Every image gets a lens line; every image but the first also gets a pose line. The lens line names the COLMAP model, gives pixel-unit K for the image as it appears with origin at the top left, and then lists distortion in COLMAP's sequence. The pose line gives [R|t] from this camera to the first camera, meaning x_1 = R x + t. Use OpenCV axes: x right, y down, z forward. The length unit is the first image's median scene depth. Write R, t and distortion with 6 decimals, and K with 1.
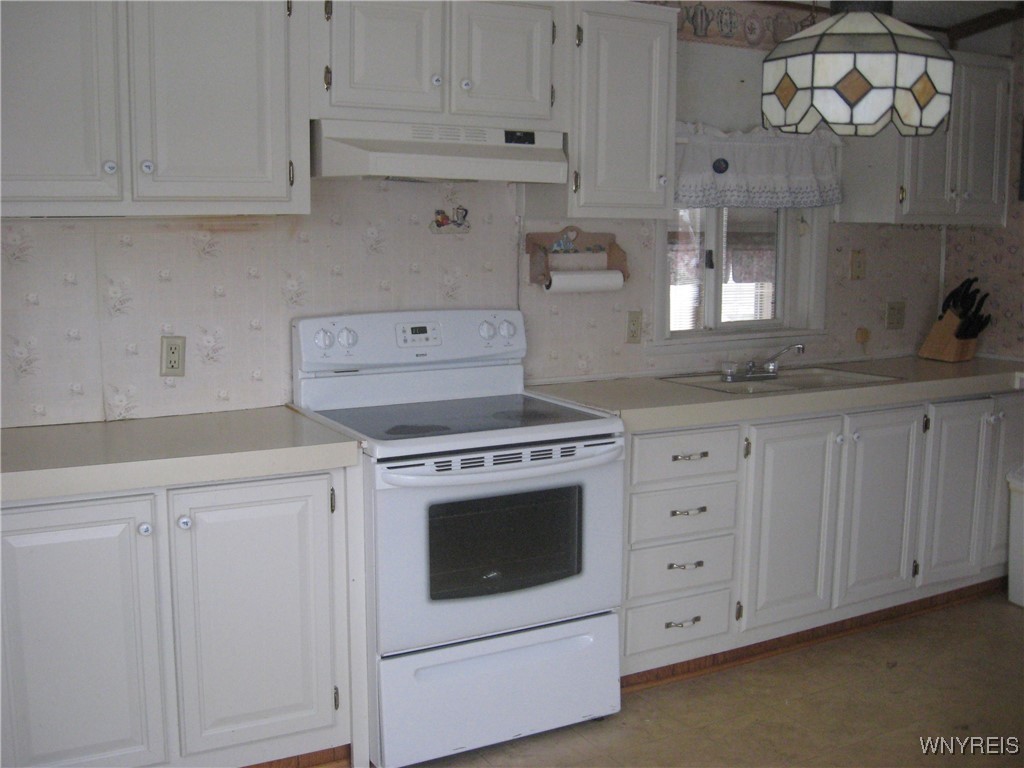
lens RADIAL K [[1064.3, 0, 512.0], [0, 1064.3, 384.0], [0, 0, 1]] dist [-0.096658, 0.003826]
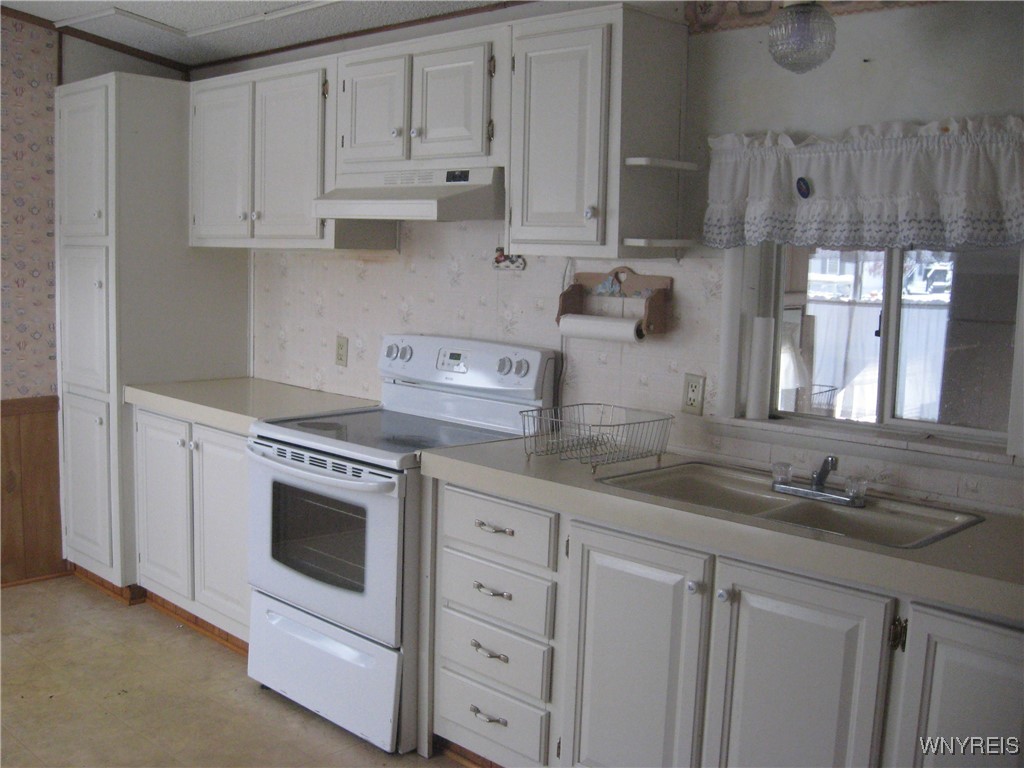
lens RADIAL K [[1064.3, 0, 512.0], [0, 1064.3, 384.0], [0, 0, 1]] dist [-0.096658, 0.003826]
pose [[0.293999, 0.123166, -0.947837, 1.054959], [-0.166056, 0.983164, 0.076250, -0.125398], [0.941270, 0.134977, 0.309502, 0.780167]]
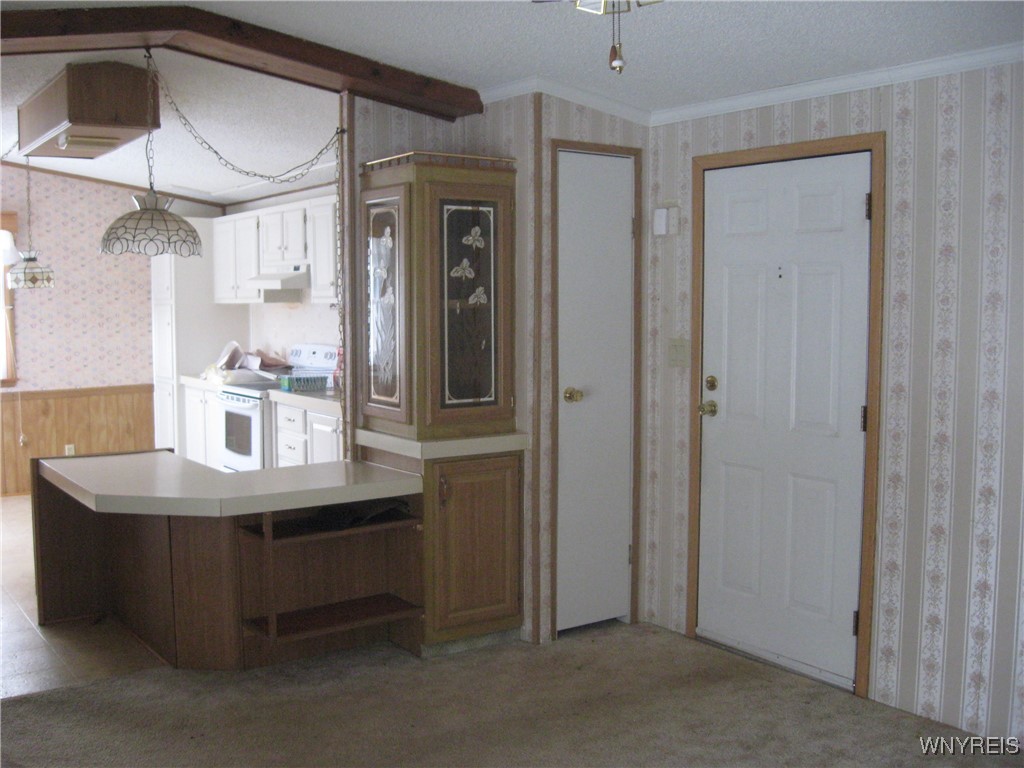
lens RADIAL K [[1071.6, 0, 512.0], [0, 1071.6, 384.0], [0, 0, 1]] dist [0.004996, 0.014274]
pose [[0.094007, 0.073887, -0.992826, 2.415454], [-0.140647, 0.988226, 0.060228, -0.196910], [0.985587, 0.133976, 0.103293, 1.286410]]
